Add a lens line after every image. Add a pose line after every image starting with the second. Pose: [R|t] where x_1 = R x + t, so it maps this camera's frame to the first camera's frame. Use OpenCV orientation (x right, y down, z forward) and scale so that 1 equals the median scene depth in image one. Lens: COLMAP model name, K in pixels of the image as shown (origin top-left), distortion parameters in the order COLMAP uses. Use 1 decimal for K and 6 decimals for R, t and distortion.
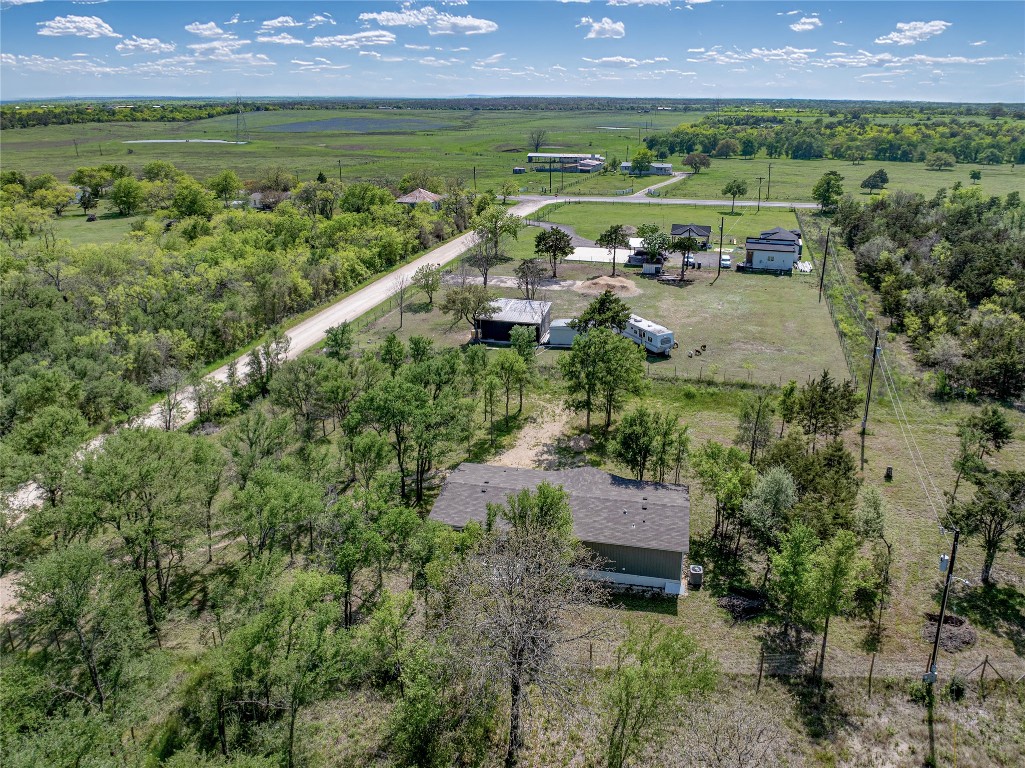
lens RADIAL K [[725.6, 0, 512.5], [0, 725.6, 384.0], [0, 0, 1]] dist [-0.033177, 0.003870]
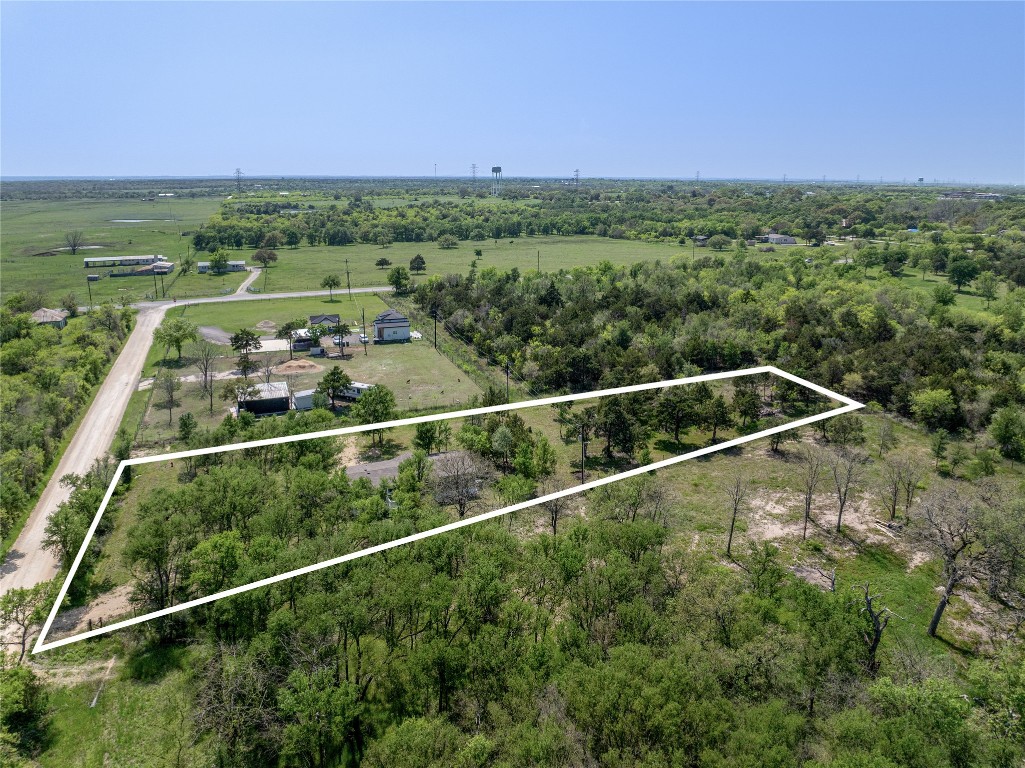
lens RADIAL K [[725.6, 0, 512.5], [0, 725.6, 384.0], [0, 0, 1]] dist [-0.033177, 0.003870]
pose [[0.805974, -0.159201, 0.570141, -0.186846], [0.218106, 0.975261, -0.035999, 0.018383], [-0.550305, 0.153365, 0.820758, -0.187430]]
